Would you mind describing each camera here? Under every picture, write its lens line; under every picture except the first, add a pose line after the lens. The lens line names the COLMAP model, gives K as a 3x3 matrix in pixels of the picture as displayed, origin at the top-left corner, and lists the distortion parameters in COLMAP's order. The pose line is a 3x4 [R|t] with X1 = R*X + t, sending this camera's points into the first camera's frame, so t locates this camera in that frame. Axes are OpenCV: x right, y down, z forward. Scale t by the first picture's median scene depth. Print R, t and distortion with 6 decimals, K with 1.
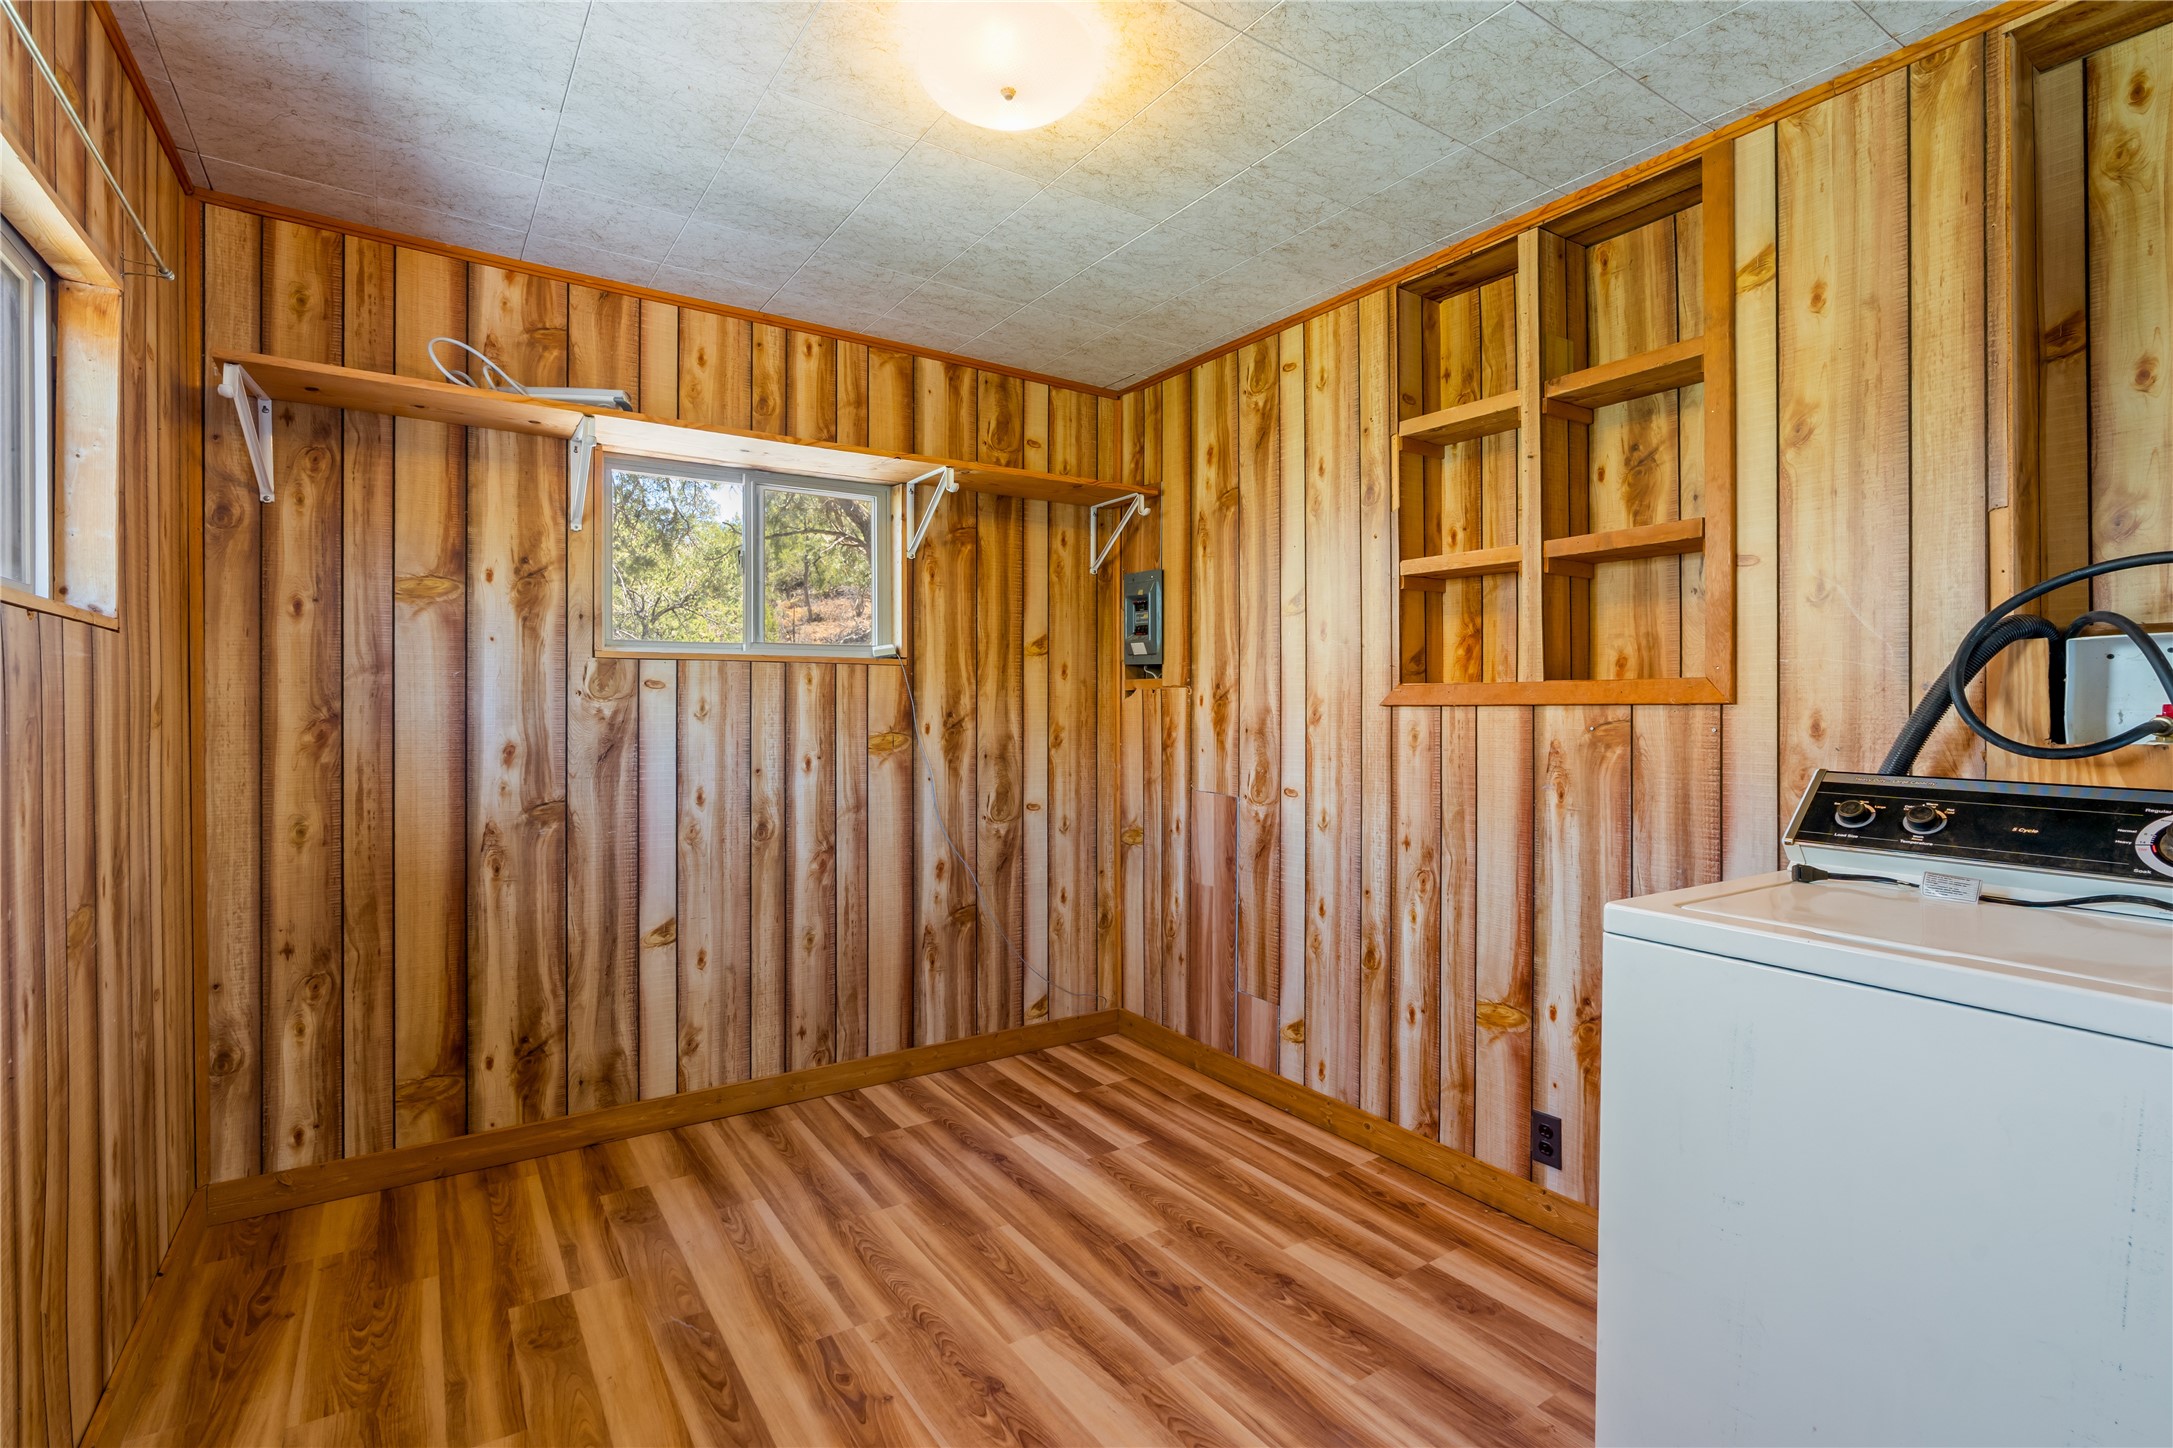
lens RADIAL K [[1017.7, 0, 1088.8], [0, 1017.7, 715.2], [0, 0, 1]] dist [-0.003280, 0.000929]
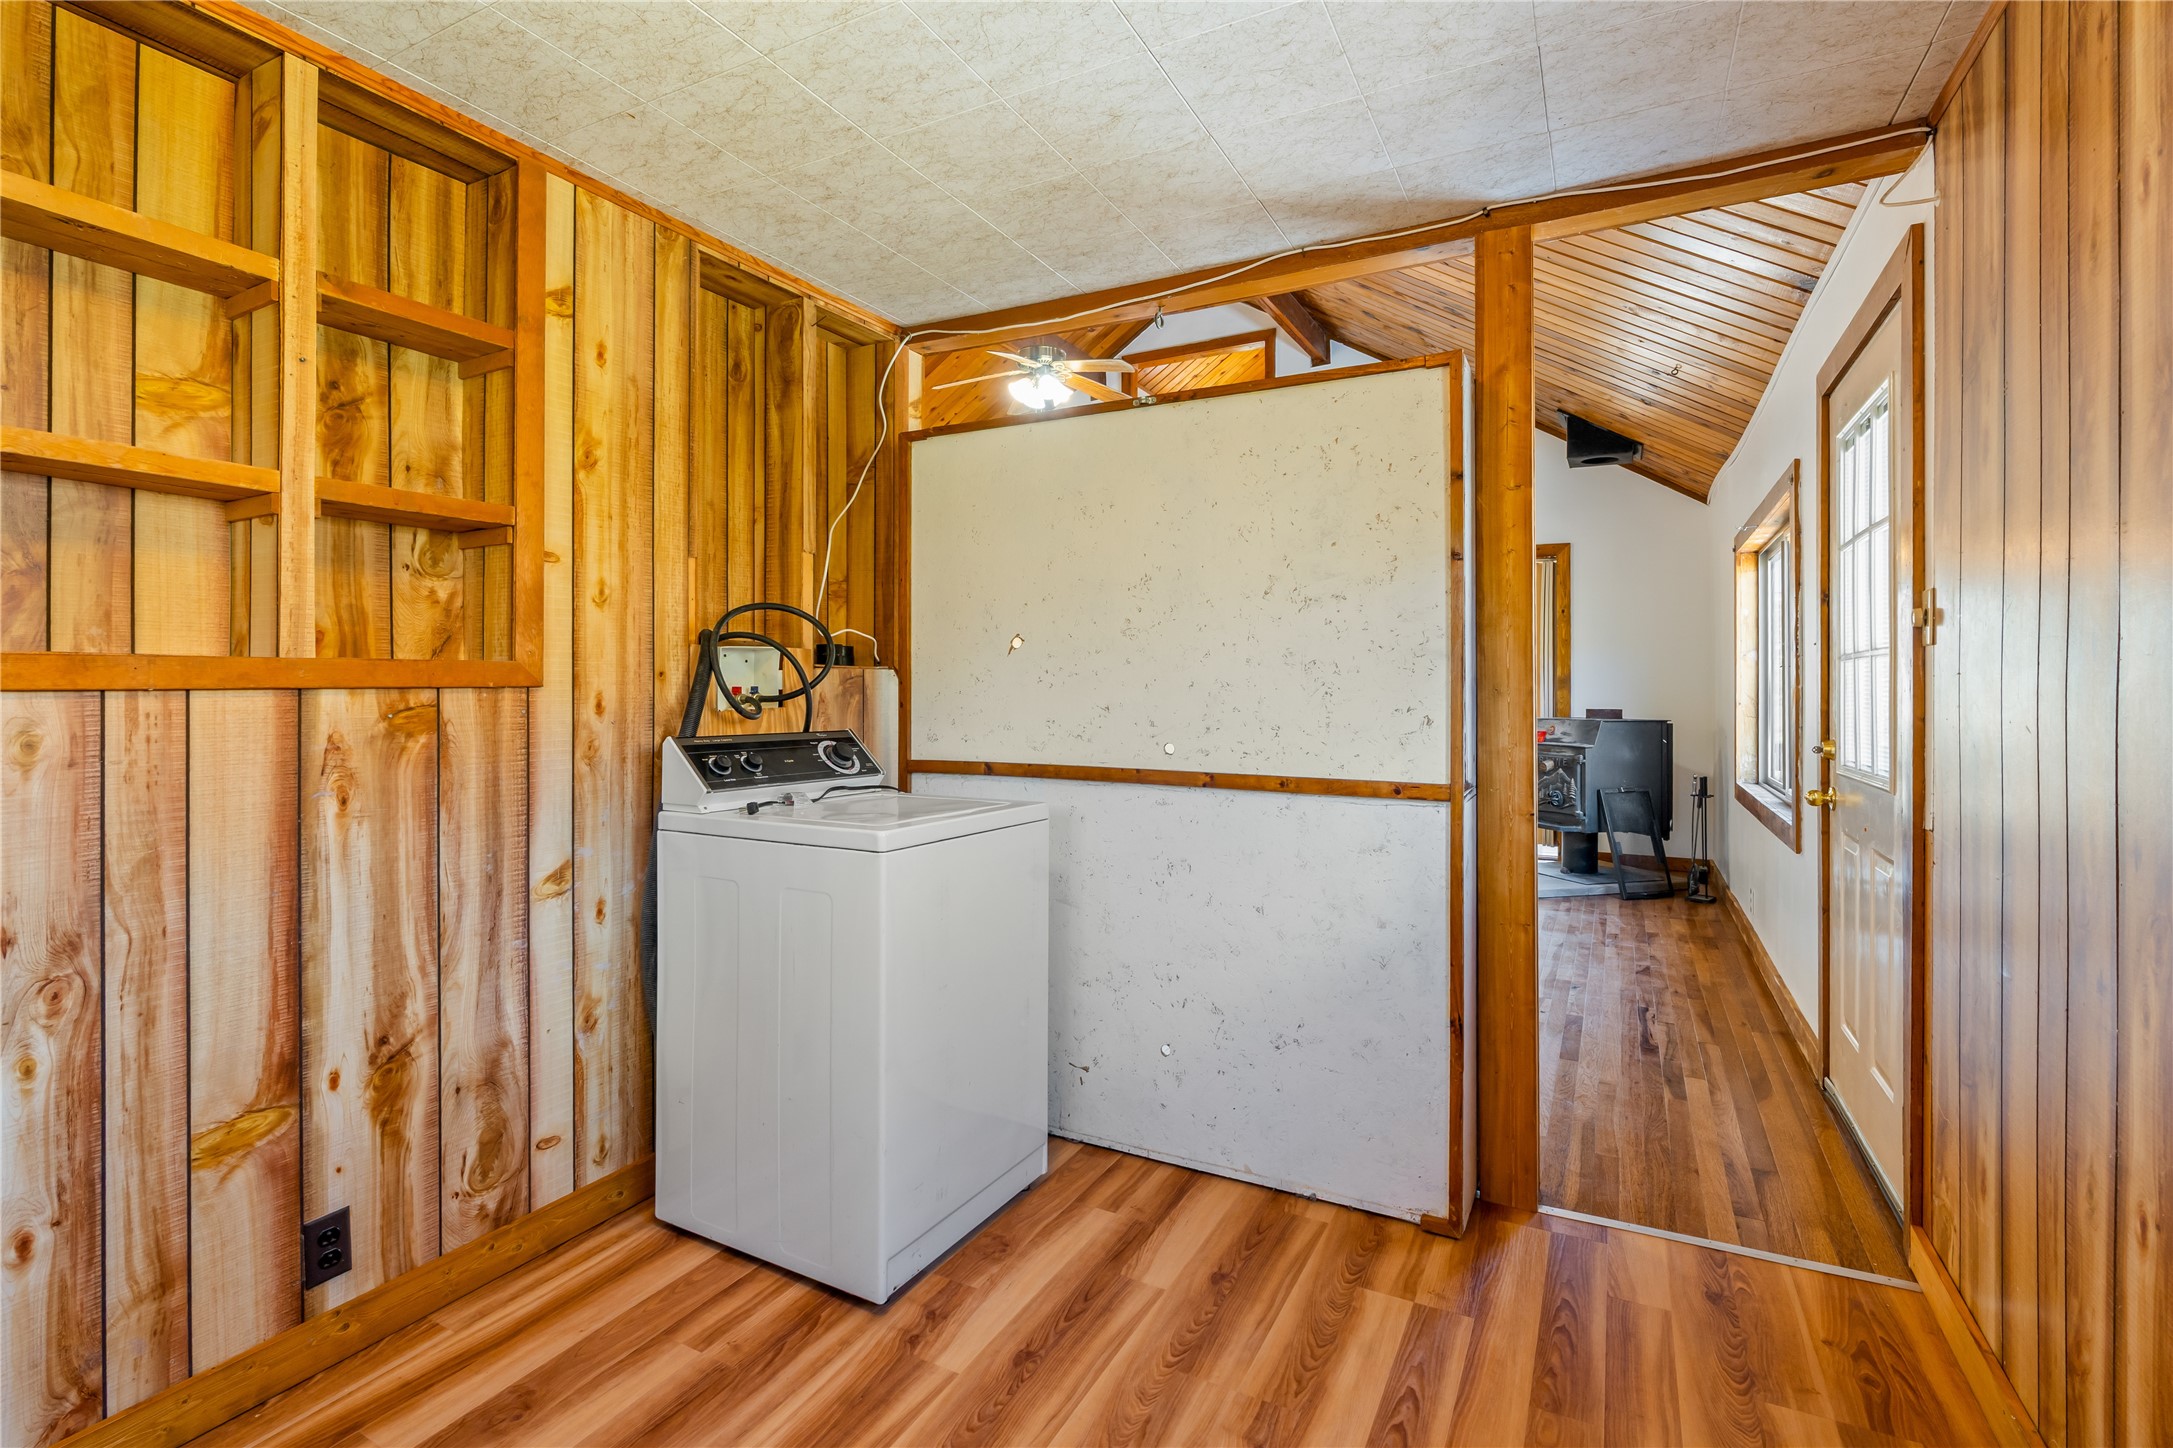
lens RADIAL K [[1017.7, 0, 1083.9], [0, 1017.7, 679.7], [0, 0, 1]] dist [-0.003280, 0.000929]
pose [[-0.475516, 0.003272, 0.879701, -0.518389], [0.007982, 0.999968, 0.000595, -0.012899], [-0.879671, 0.007305, -0.475527, 0.874853]]
